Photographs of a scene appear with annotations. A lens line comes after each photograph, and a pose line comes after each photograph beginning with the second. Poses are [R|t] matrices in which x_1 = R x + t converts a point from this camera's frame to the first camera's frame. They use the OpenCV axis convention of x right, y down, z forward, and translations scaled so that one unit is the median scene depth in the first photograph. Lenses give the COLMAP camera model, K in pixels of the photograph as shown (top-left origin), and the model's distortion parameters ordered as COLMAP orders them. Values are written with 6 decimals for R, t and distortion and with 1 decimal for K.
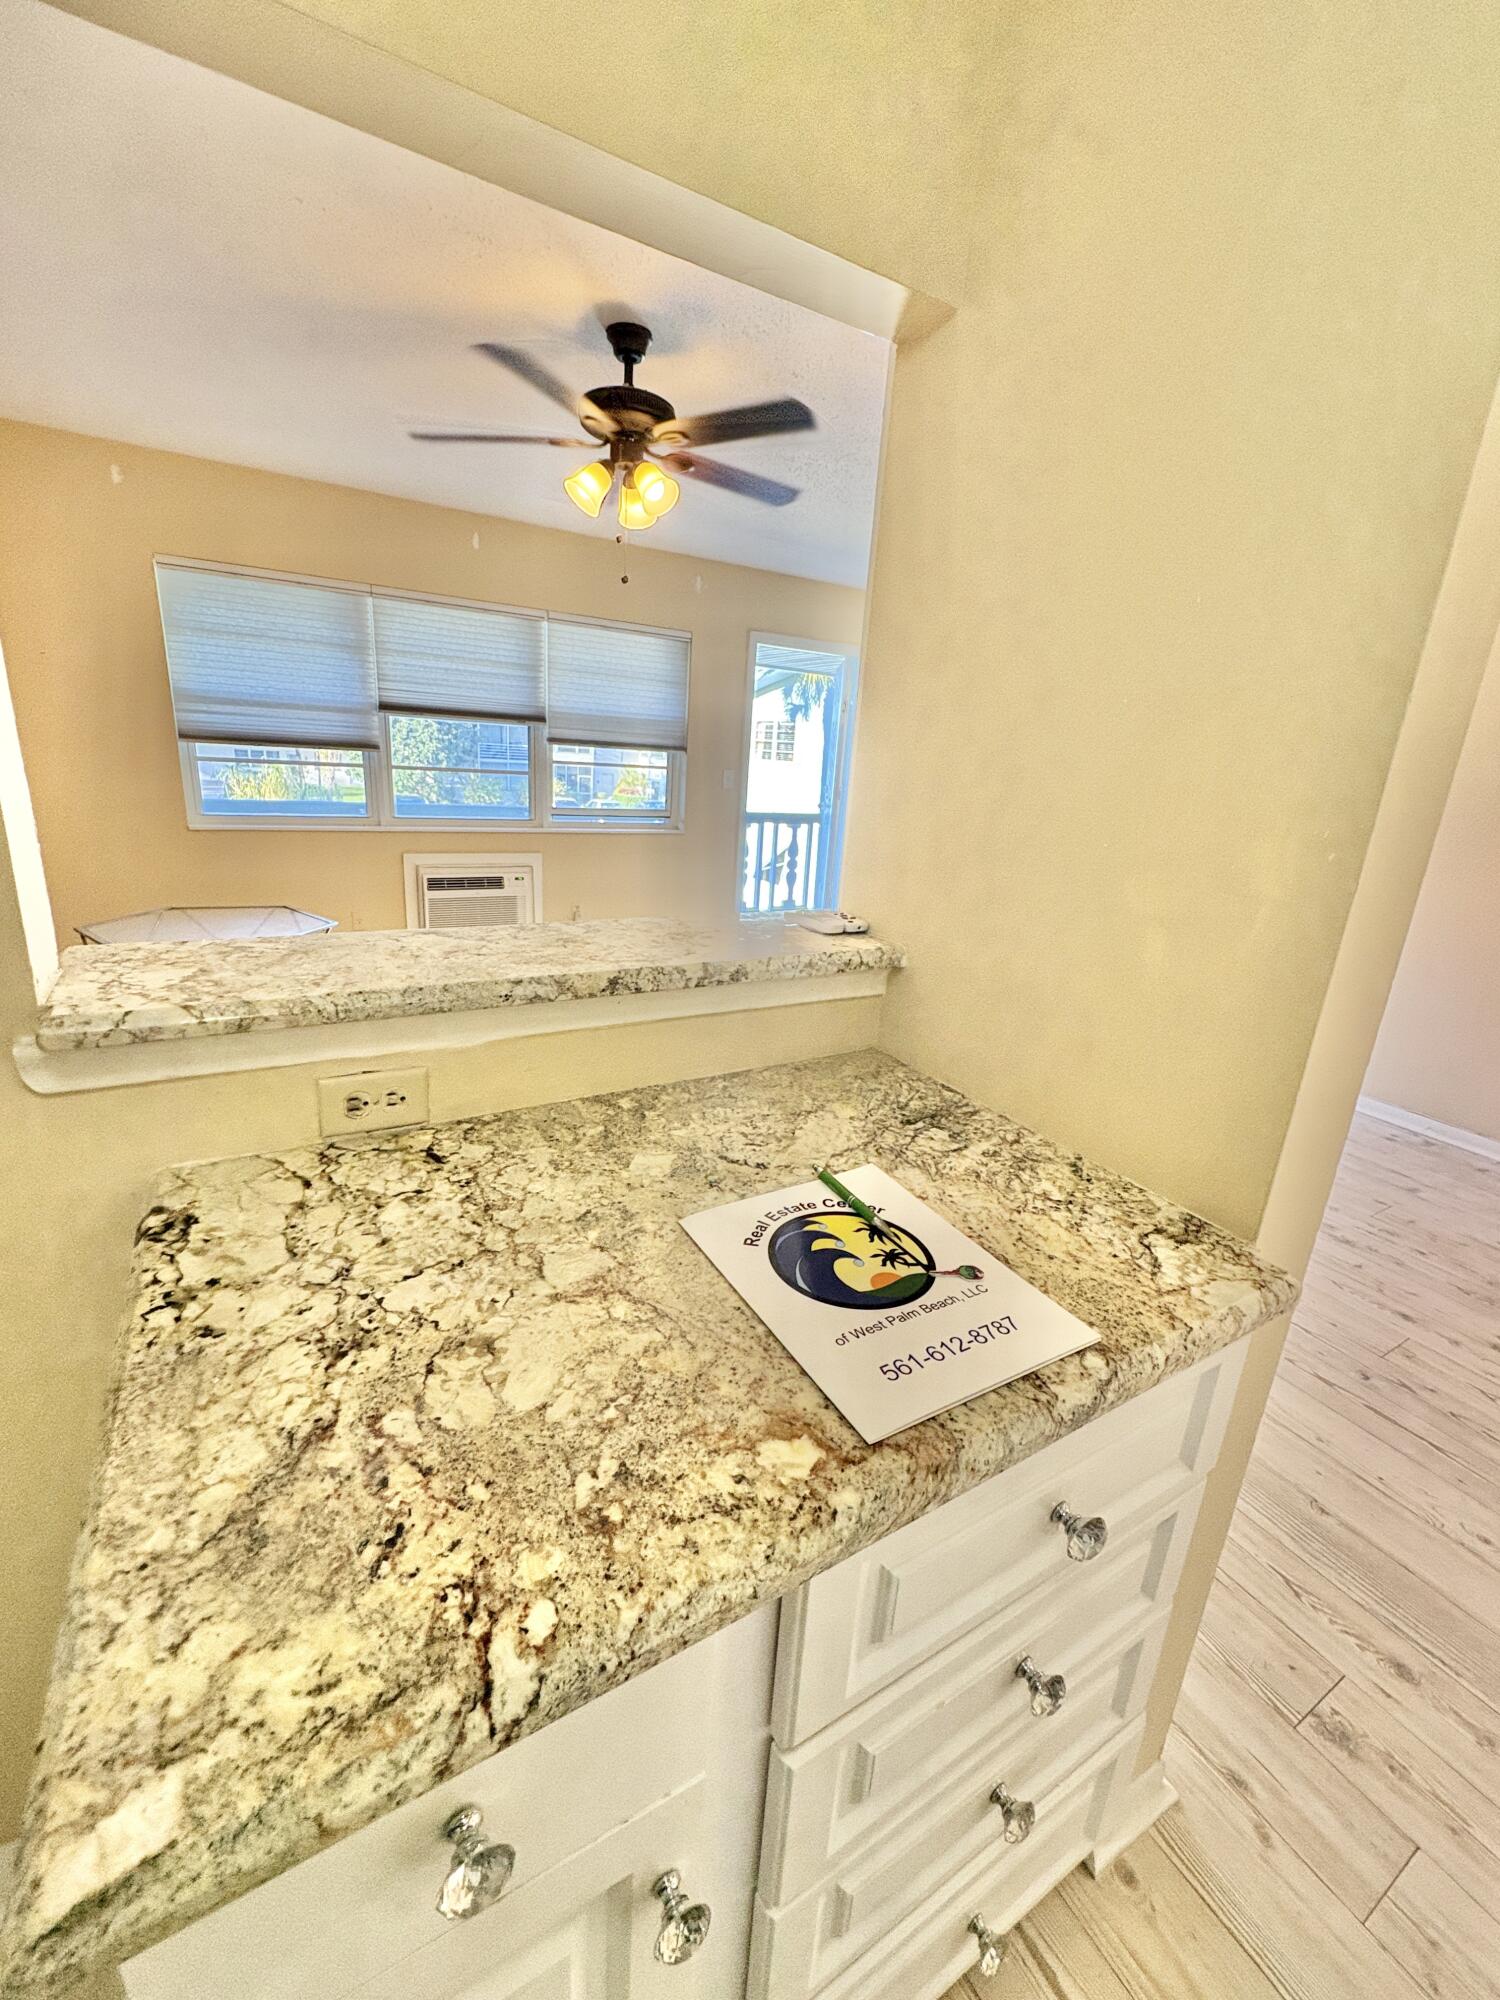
lens RADIAL K [[825.9, 0, 750.0], [0, 825.9, 1000.0], [0, 0, 1]] dist [-0.000158, 0.000175]
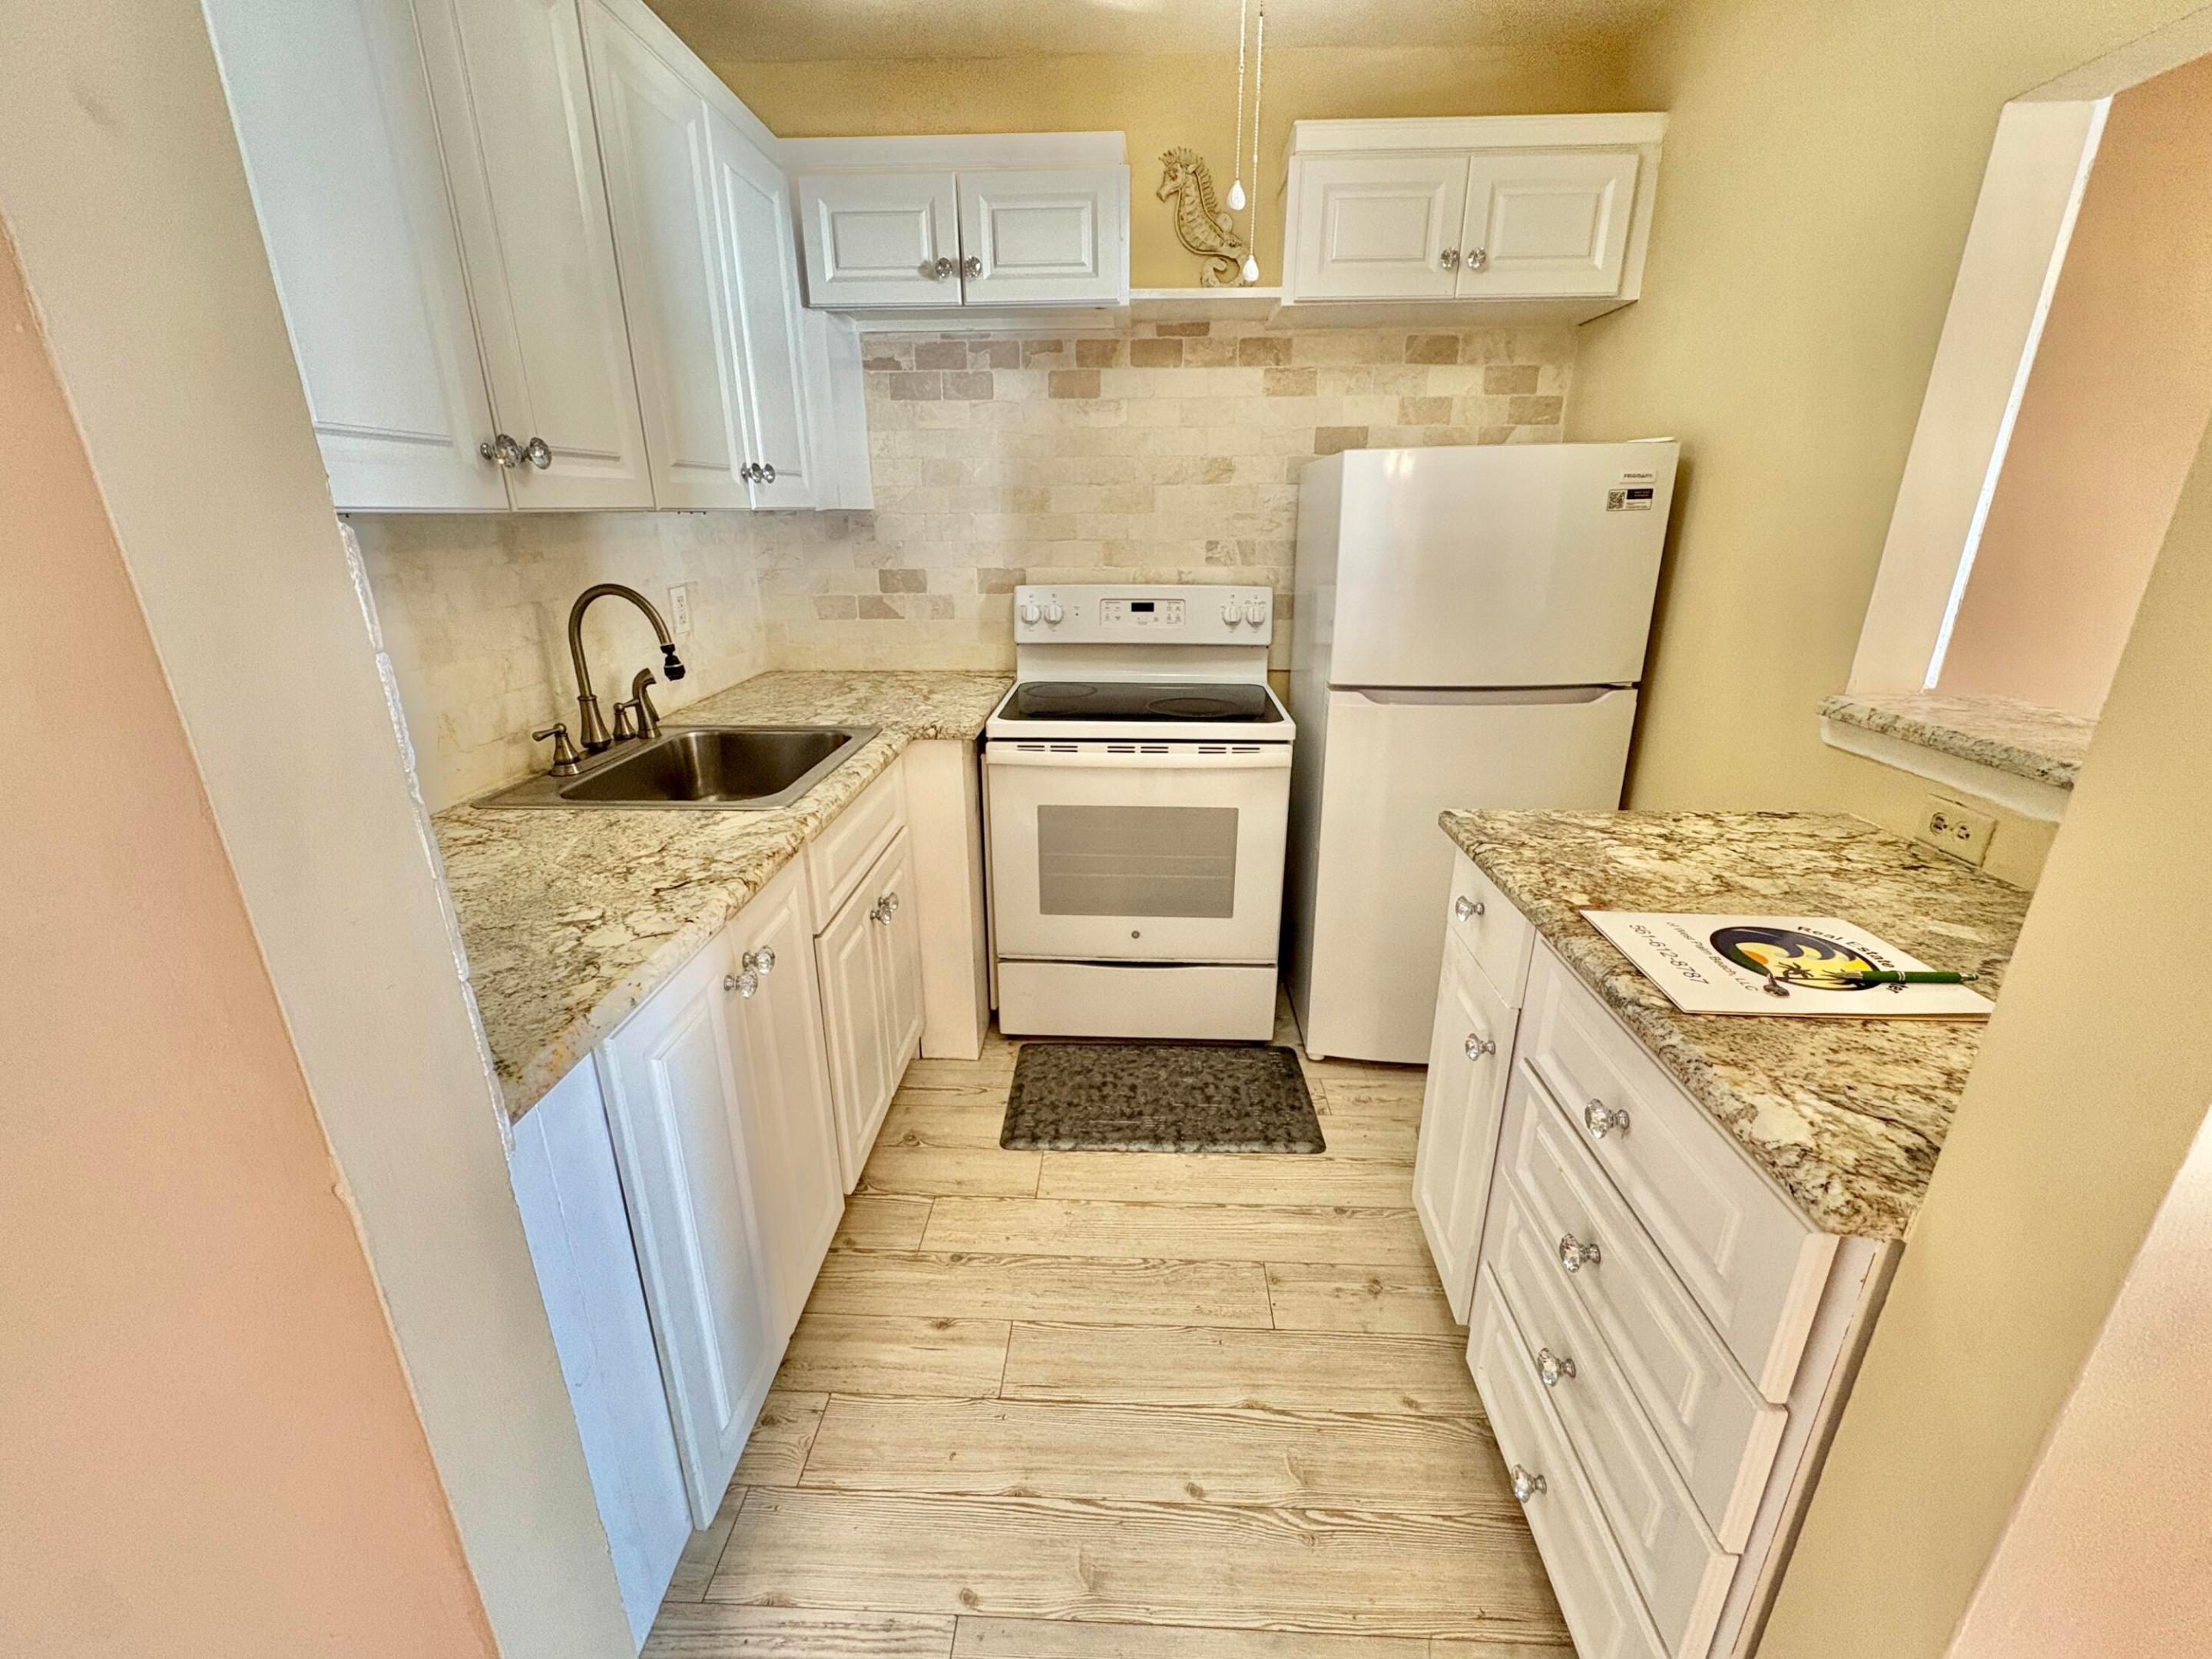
lens RADIAL K [[886.8, 0, 1106.0], [0, 886.8, 829.5], [0, 0, 1]] dist [-0.000638, 0.000257]
pose [[-0.552275, 0.222013, -0.803556, 1.811110], [-0.275207, 0.861299, 0.427113, -0.132111], [0.786927, 0.457028, -0.414574, 0.729454]]
